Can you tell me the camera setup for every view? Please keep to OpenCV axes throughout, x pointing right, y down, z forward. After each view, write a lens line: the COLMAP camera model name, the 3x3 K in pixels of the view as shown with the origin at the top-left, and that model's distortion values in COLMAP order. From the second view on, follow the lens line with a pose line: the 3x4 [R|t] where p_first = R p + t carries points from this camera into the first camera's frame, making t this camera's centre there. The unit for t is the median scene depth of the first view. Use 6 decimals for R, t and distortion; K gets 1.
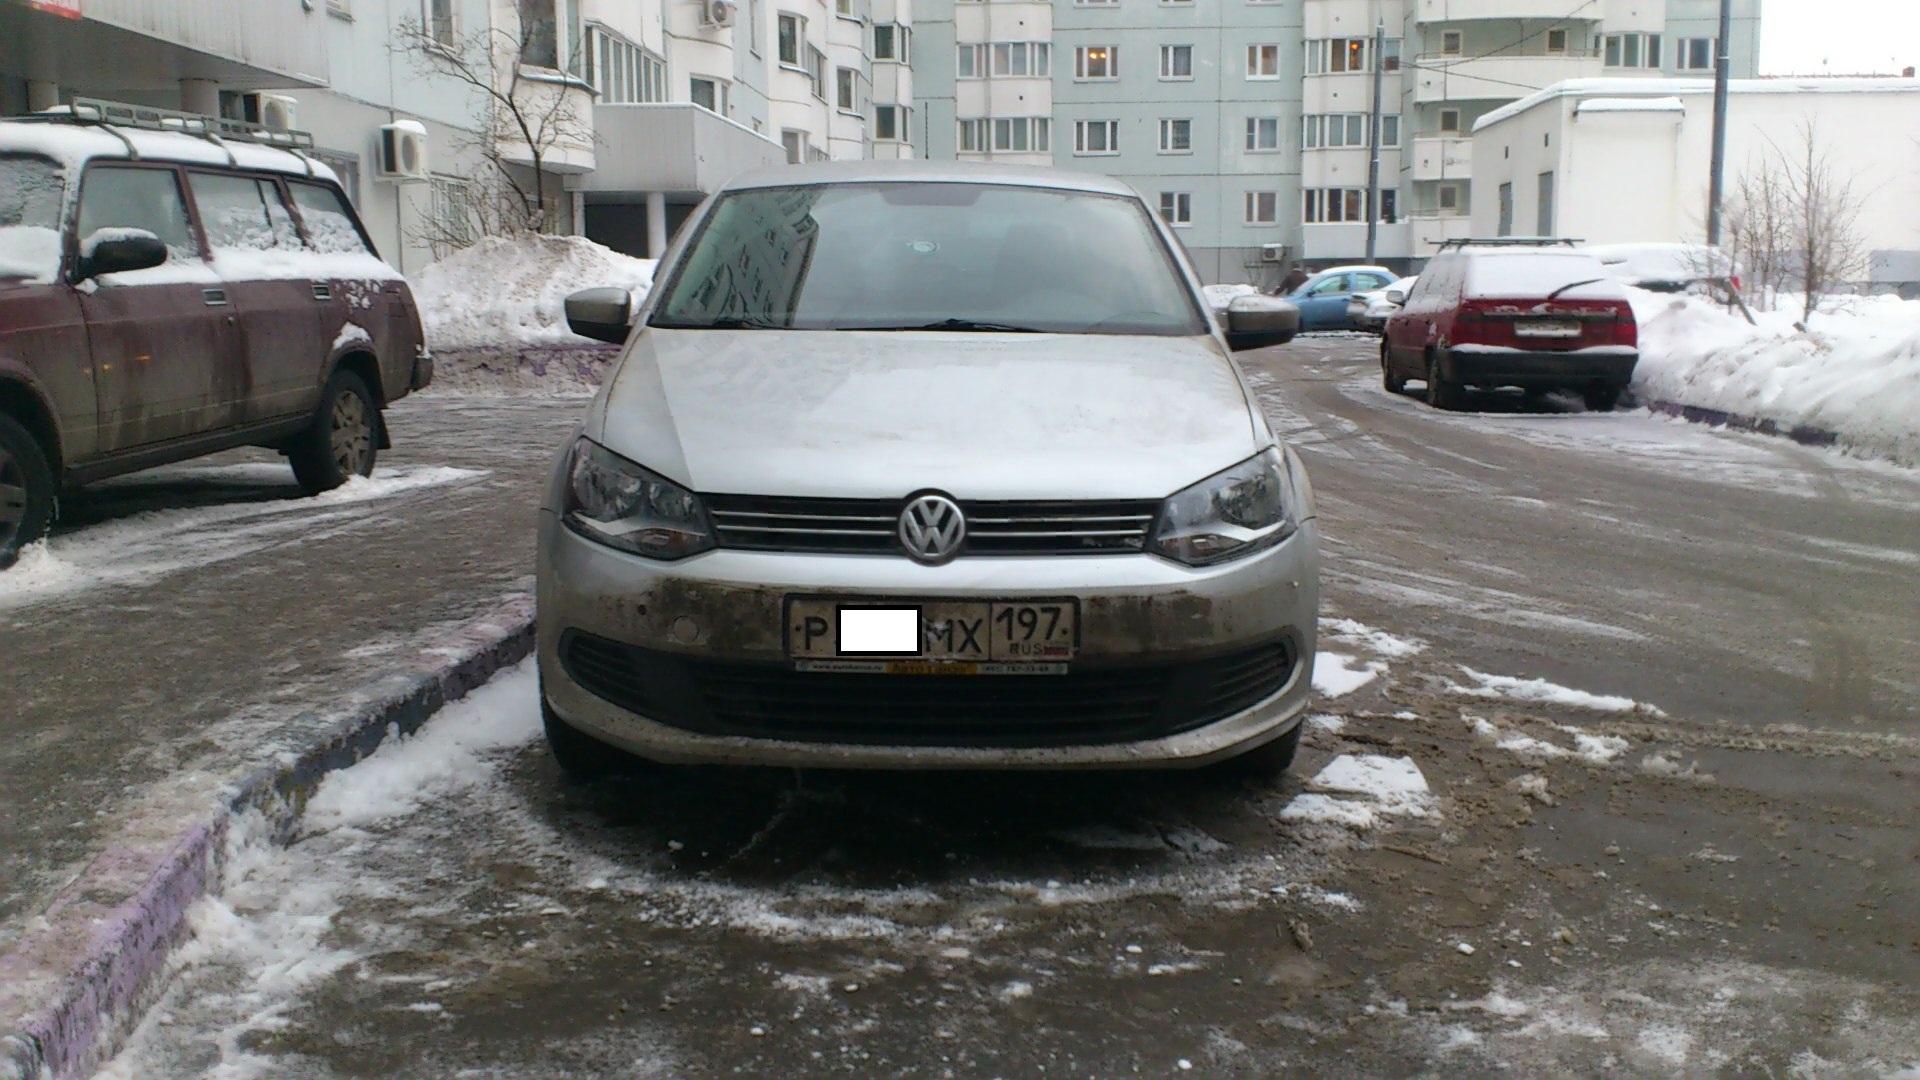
lens RADIAL K [[1994.4, 0, 967.5], [0, 1994.4, 532.4], [0, 0, 1]] dist [-0.039015, 0.003729]
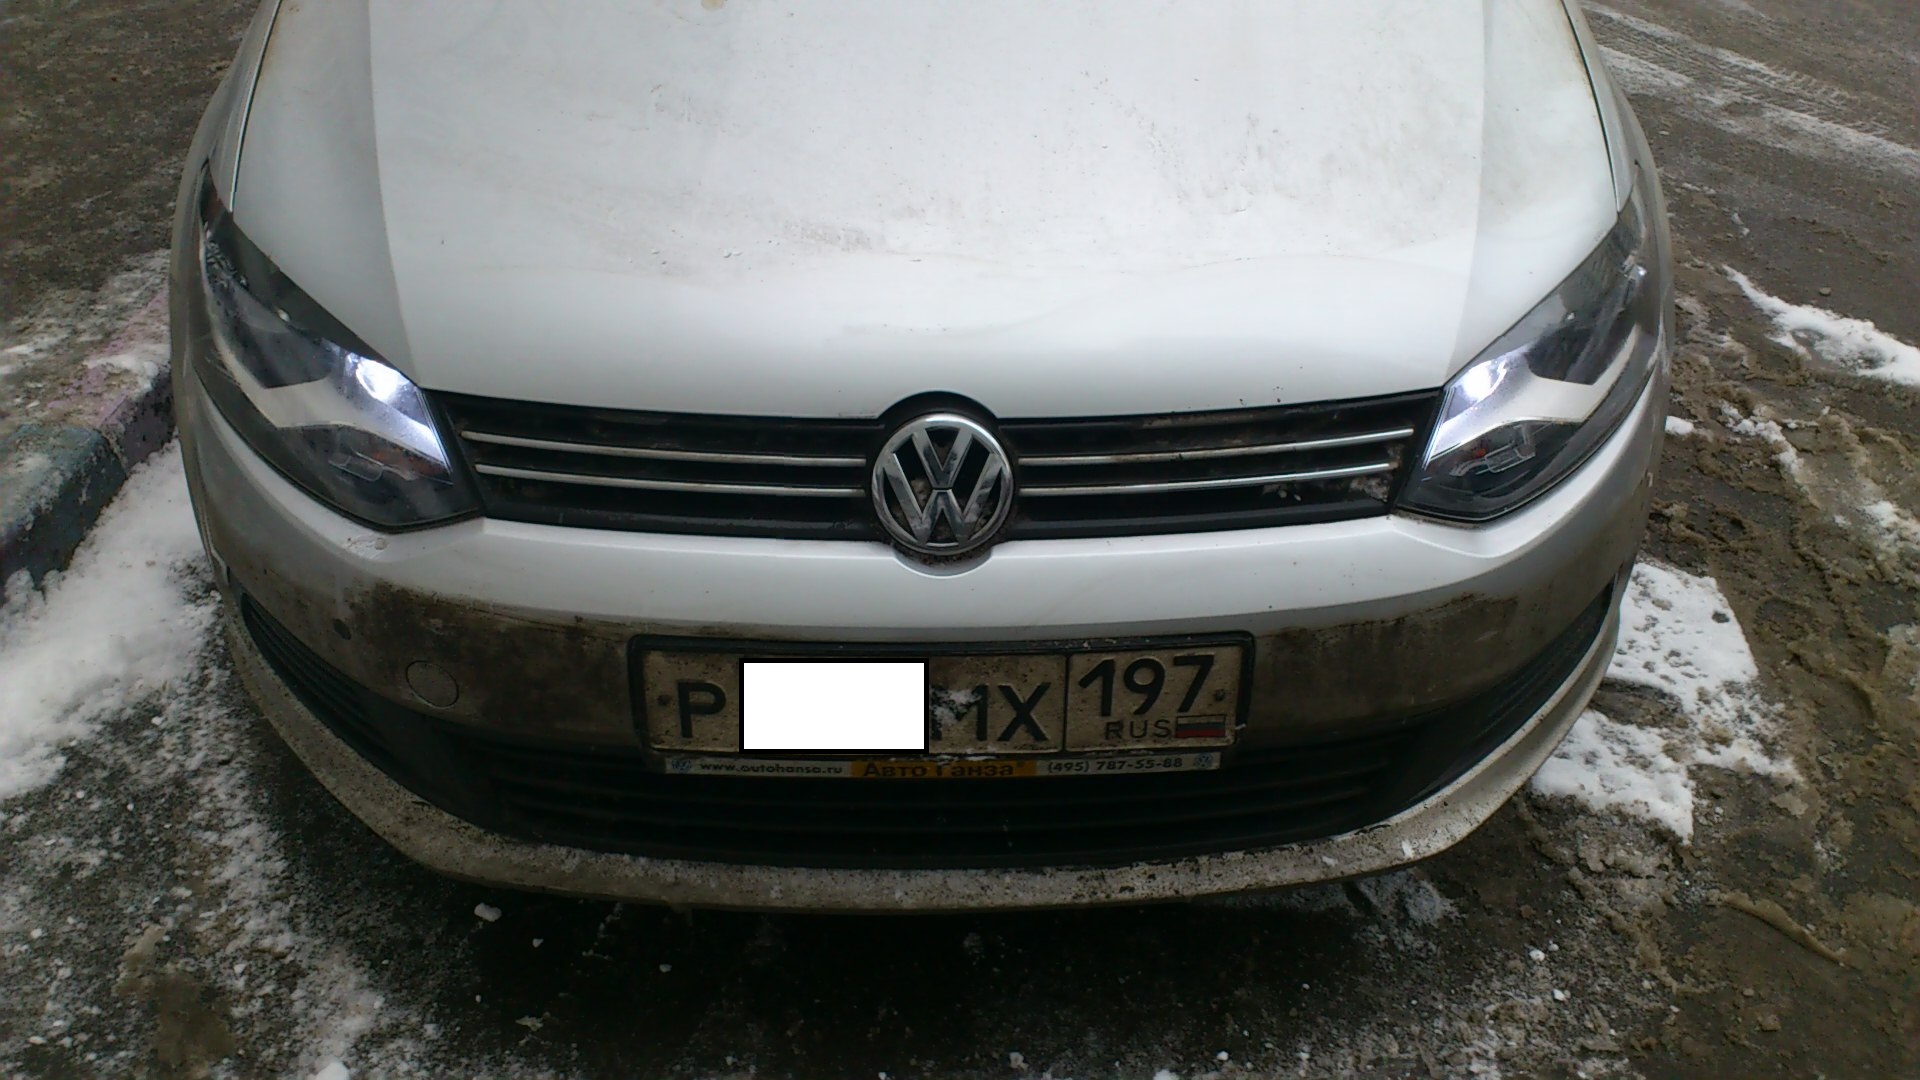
lens RADIAL K [[1994.4, 0, 965.9], [0, 1994.4, 698.5], [0, 0, 1]] dist [-0.039015, 0.003729]
pose [[0.999989, -0.001909, 0.004326, -0.014019], [-0.000257, 0.891593, 0.452838, -0.164405], [-0.004721, -0.452834, 0.891582, 0.559218]]
